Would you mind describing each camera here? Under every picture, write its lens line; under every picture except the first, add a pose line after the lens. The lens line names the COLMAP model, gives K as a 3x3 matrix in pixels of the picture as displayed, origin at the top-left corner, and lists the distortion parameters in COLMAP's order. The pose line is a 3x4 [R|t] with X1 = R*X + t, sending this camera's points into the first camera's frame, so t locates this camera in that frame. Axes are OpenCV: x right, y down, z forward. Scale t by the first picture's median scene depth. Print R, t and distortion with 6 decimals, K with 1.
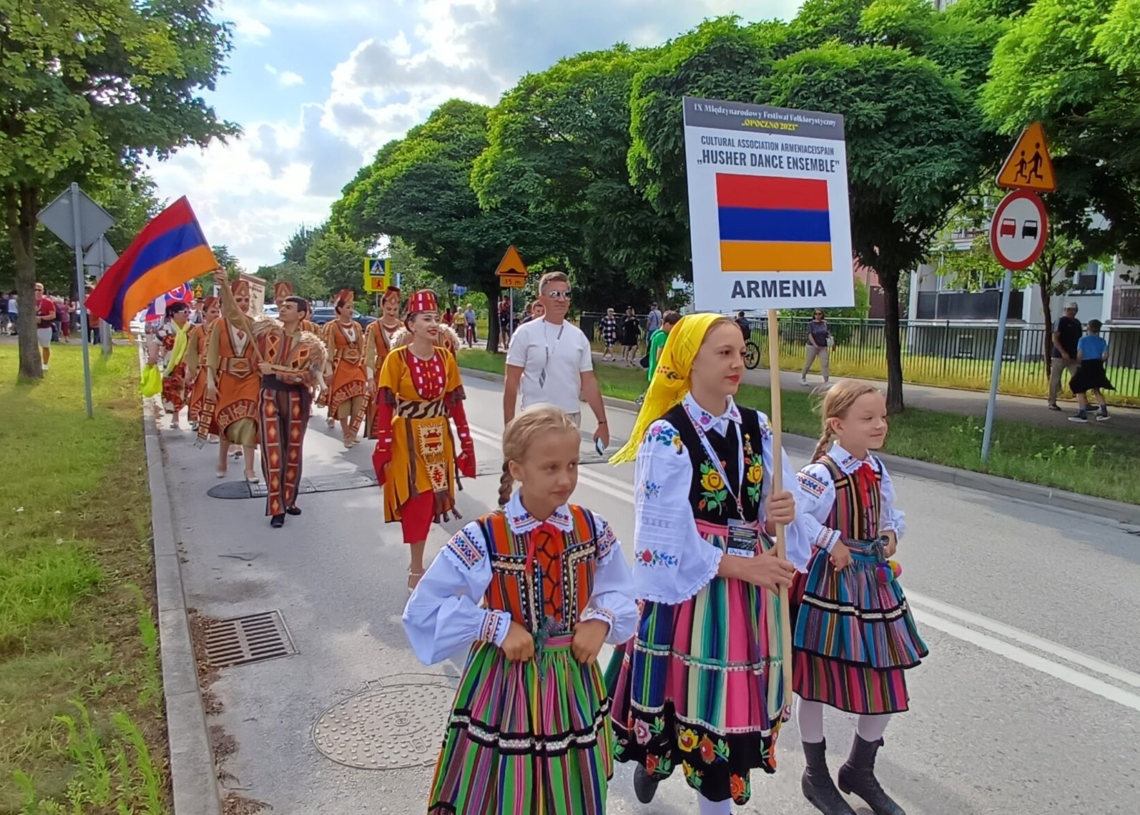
lens RADIAL K [[769.3, 0, 570.0], [0, 769.3, 434.4], [0, 0, 1]] dist [0.005025, 0.005065]
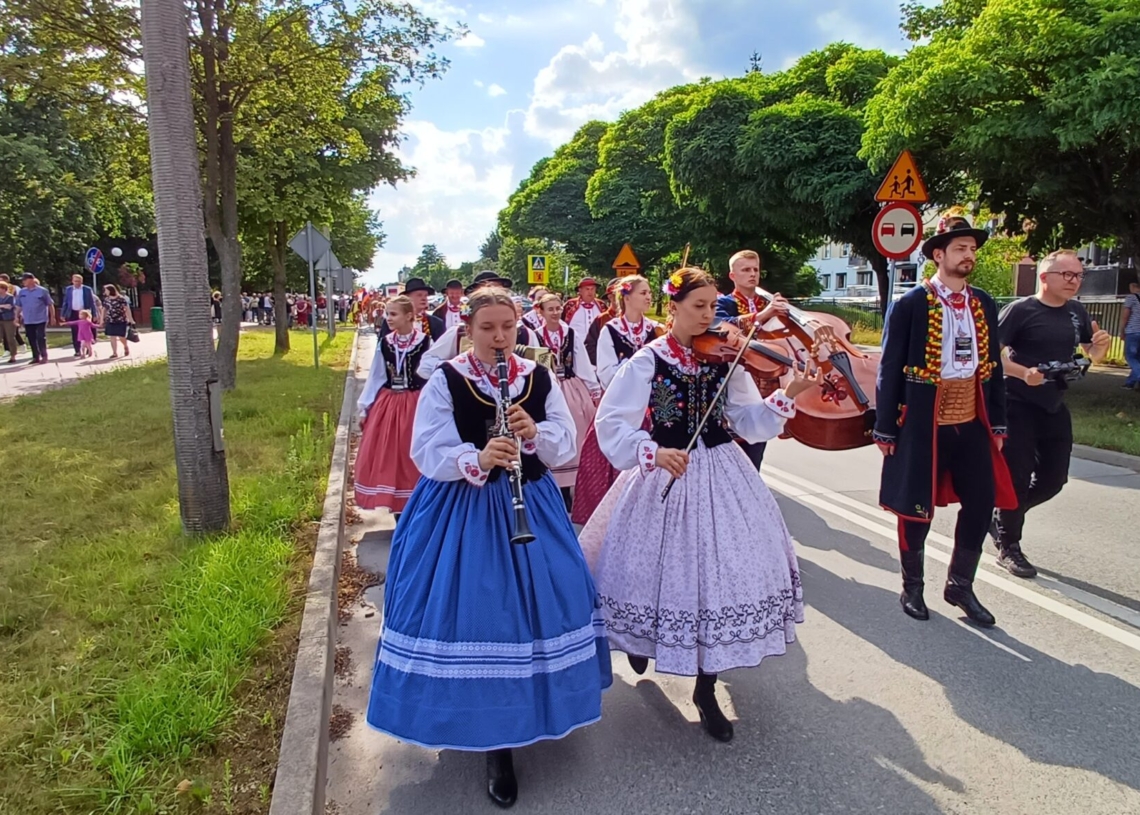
lens RADIAL K [[769.3, 0, 570.0], [0, 769.3, 434.4], [0, 0, 1]] dist [0.005025, 0.005065]
pose [[0.969889, 0.024264, -0.242335, 0.124714], [-0.021015, 0.999651, 0.015980, 0.036068], [0.242639, -0.010406, 0.970061, -0.189162]]
